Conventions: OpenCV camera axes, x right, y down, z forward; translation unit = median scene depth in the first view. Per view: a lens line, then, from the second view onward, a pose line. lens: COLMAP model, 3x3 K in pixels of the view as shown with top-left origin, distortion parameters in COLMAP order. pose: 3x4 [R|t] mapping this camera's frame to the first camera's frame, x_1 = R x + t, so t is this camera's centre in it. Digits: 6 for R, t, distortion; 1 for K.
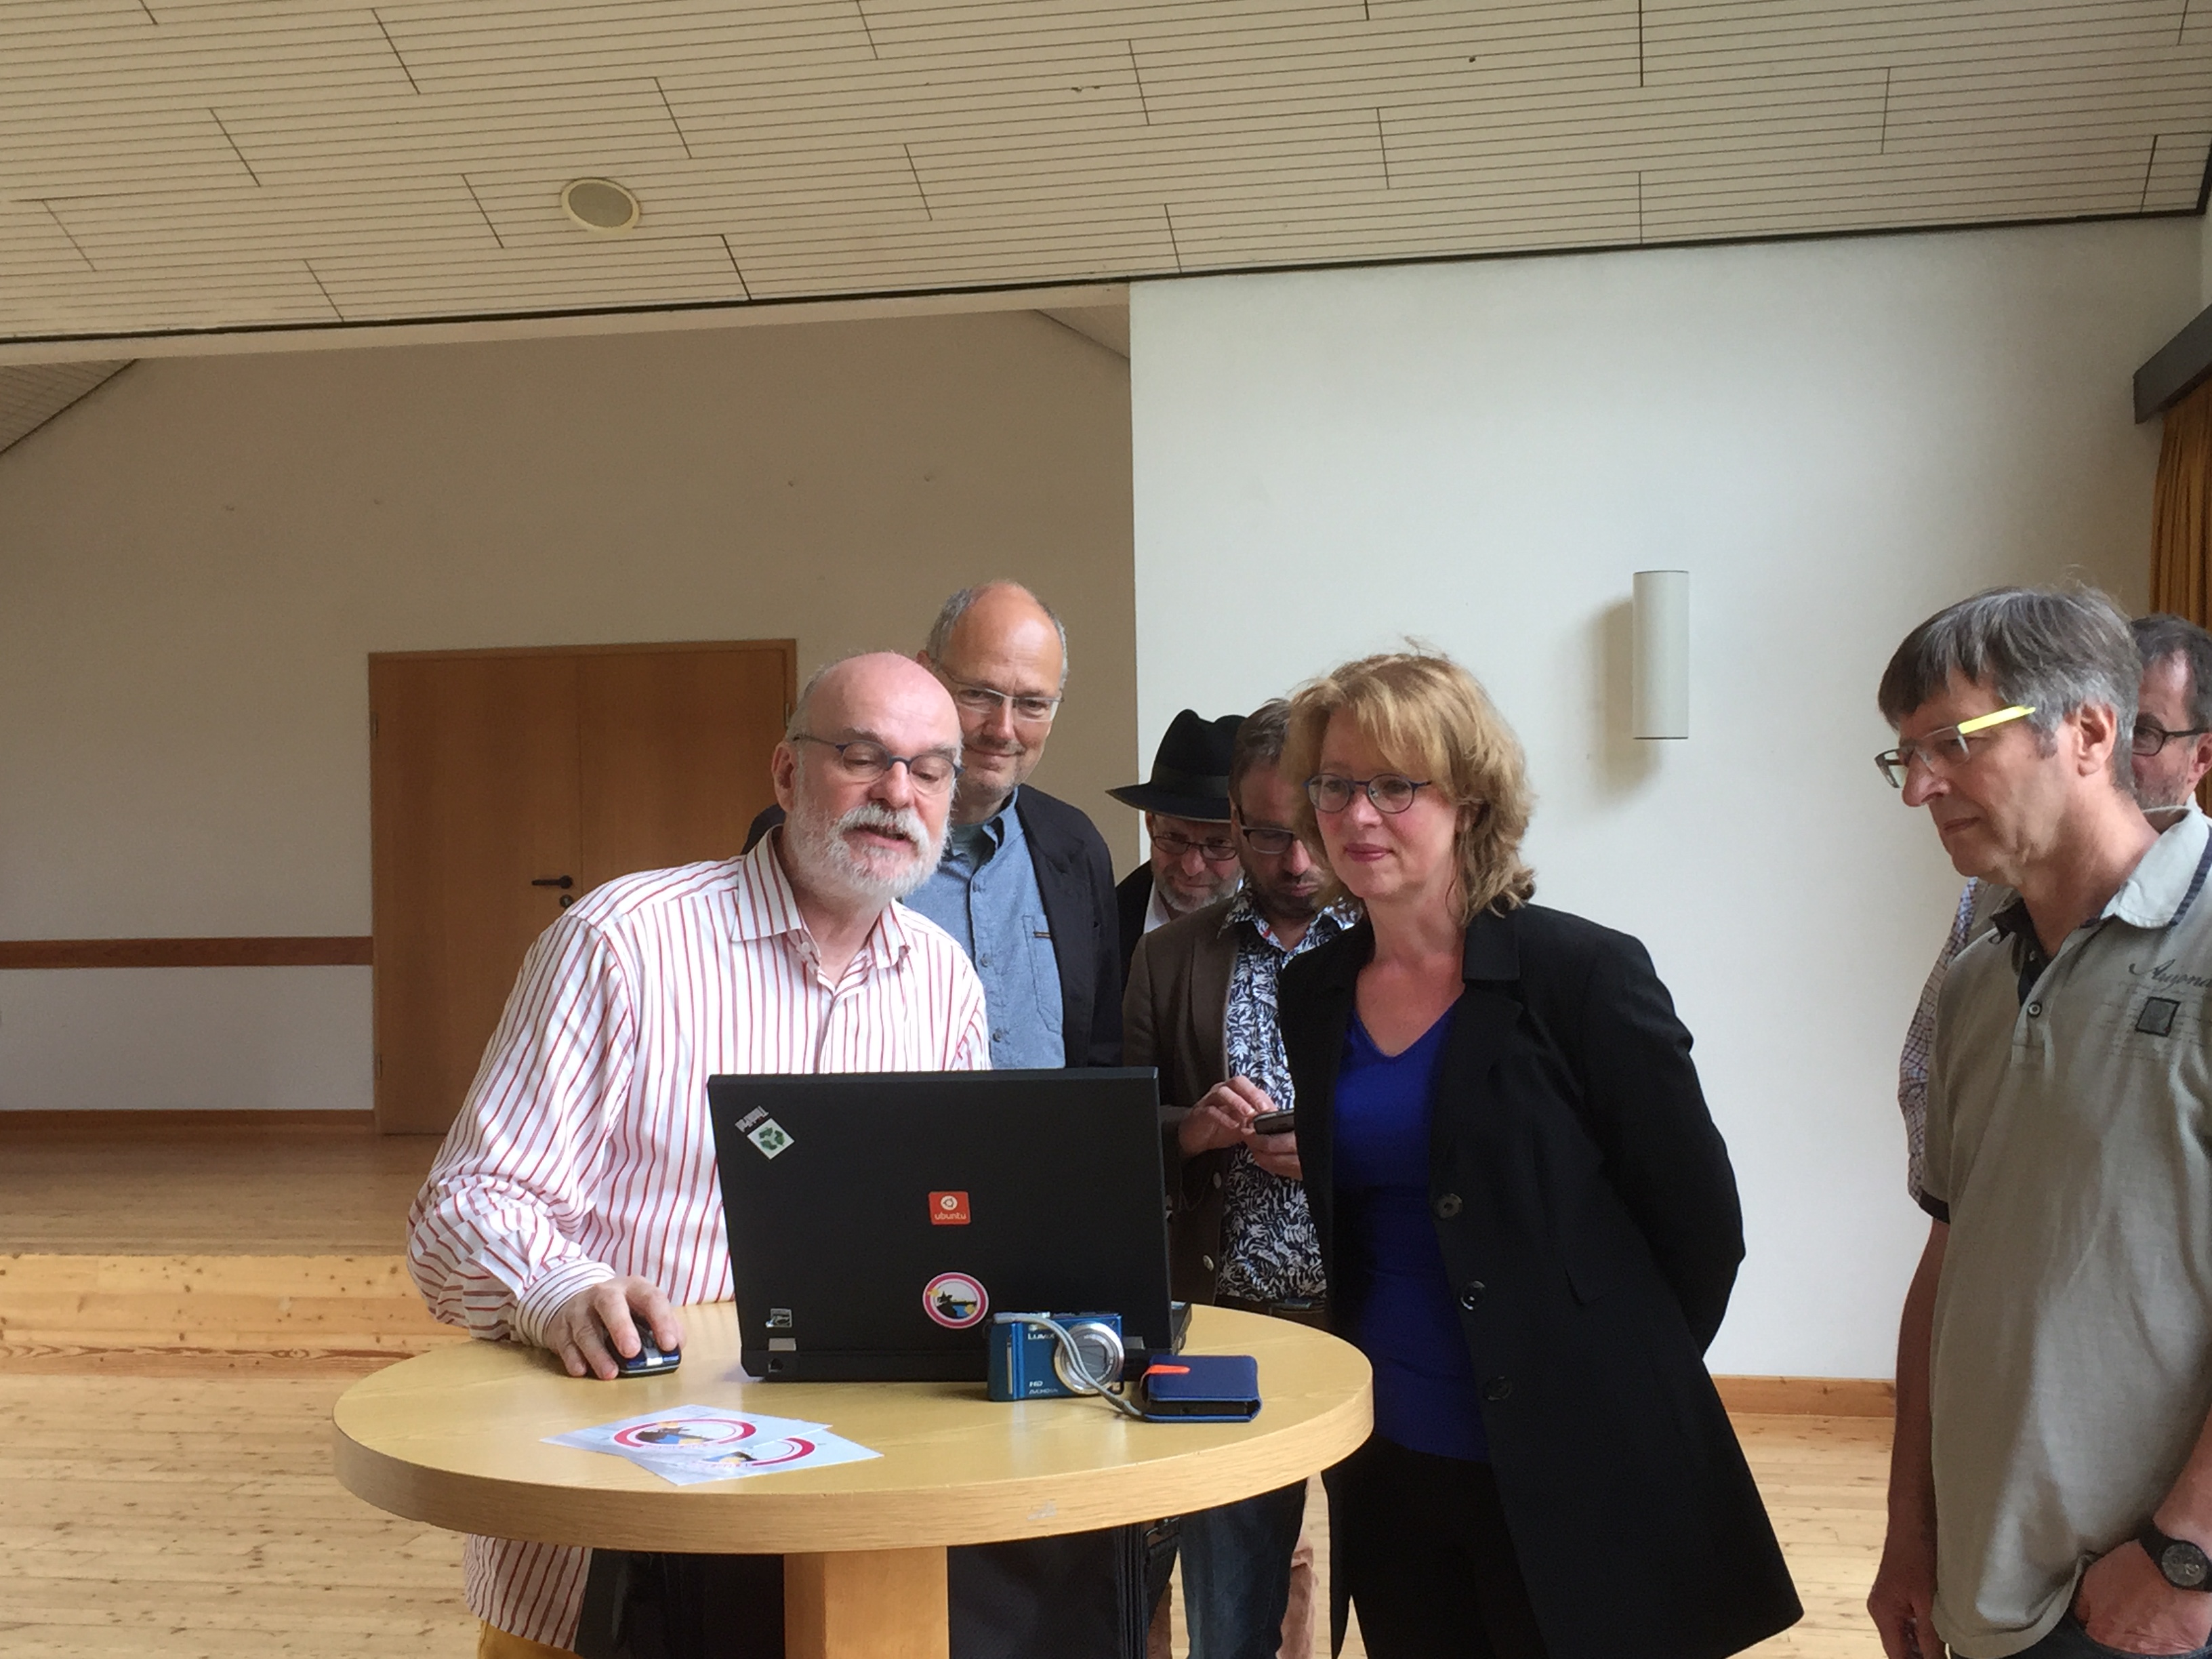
lens RADIAL K [[2804.0, 0, 1106.0], [0, 2804.0, 829.5], [0, 0, 1]] dist [0.046346, 0.022783]
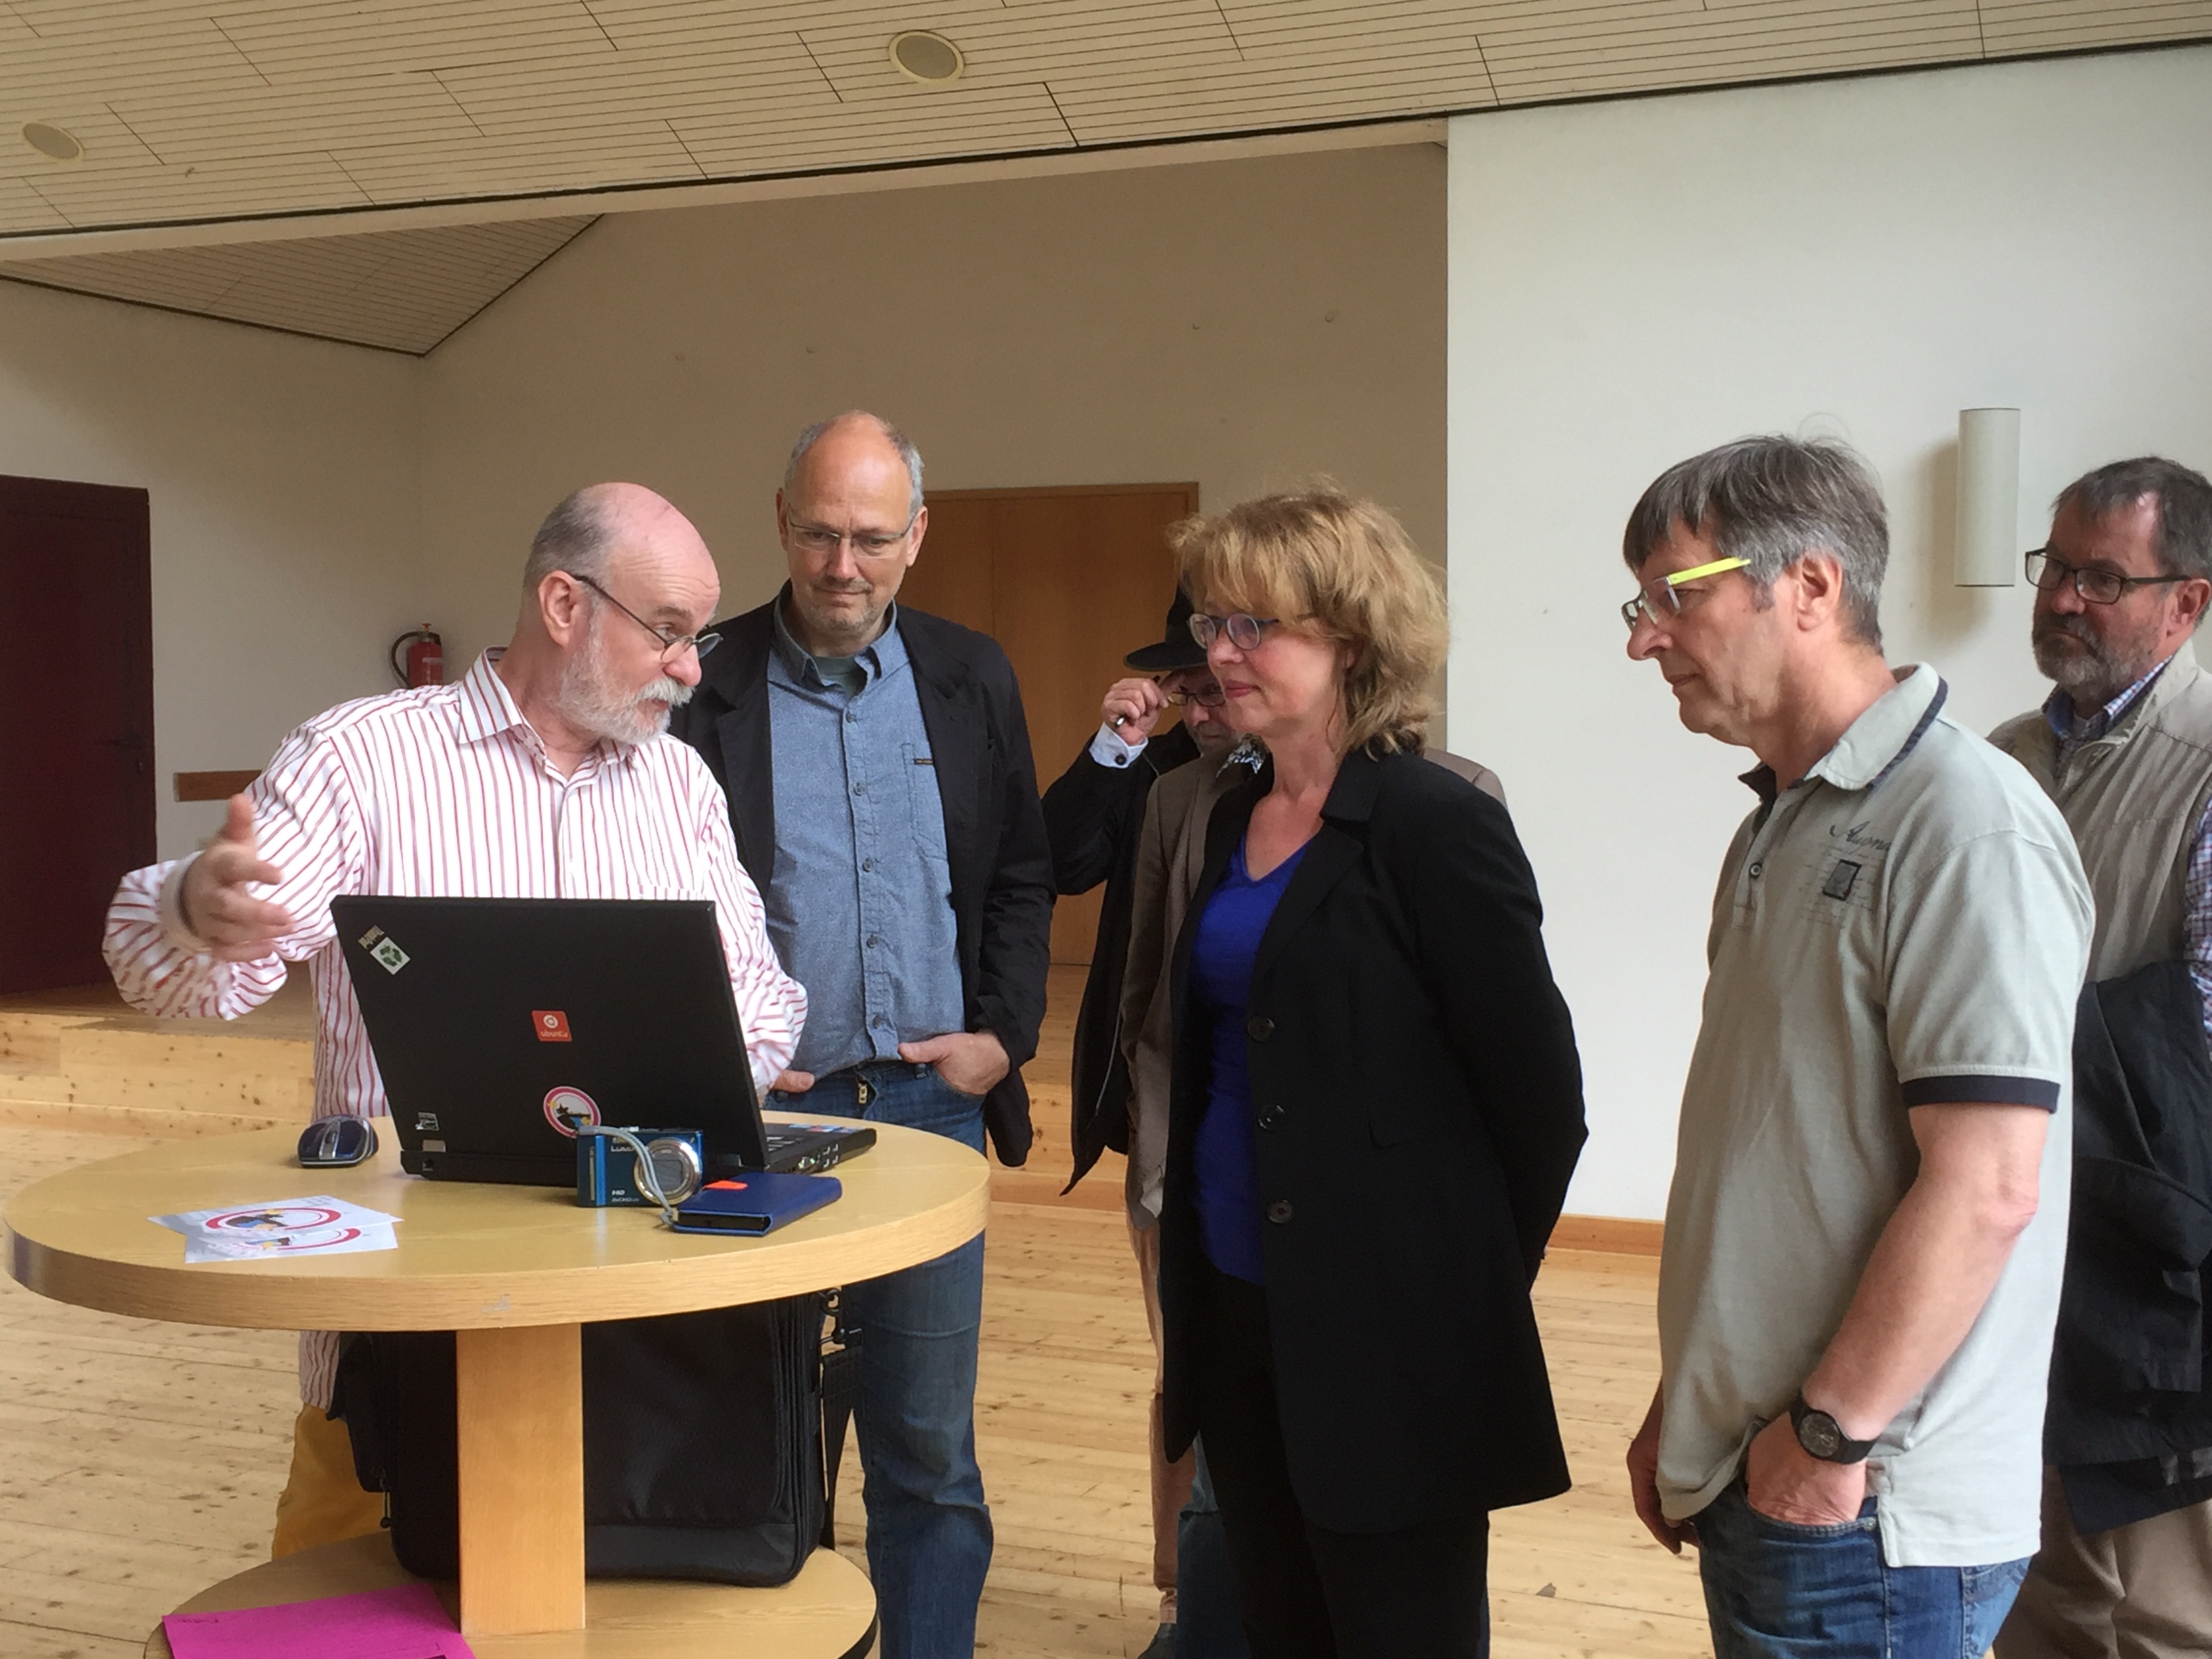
lens RADIAL K [[2804.0, 0, 1106.0], [0, 2804.0, 829.5], [0, 0, 1]] dist [0.046346, 0.022783]
pose [[0.977517, 0.024301, -0.209452, 0.320208], [-0.012575, 0.998287, 0.057135, -0.003054], [0.210482, -0.053216, 0.976148, 0.003892]]
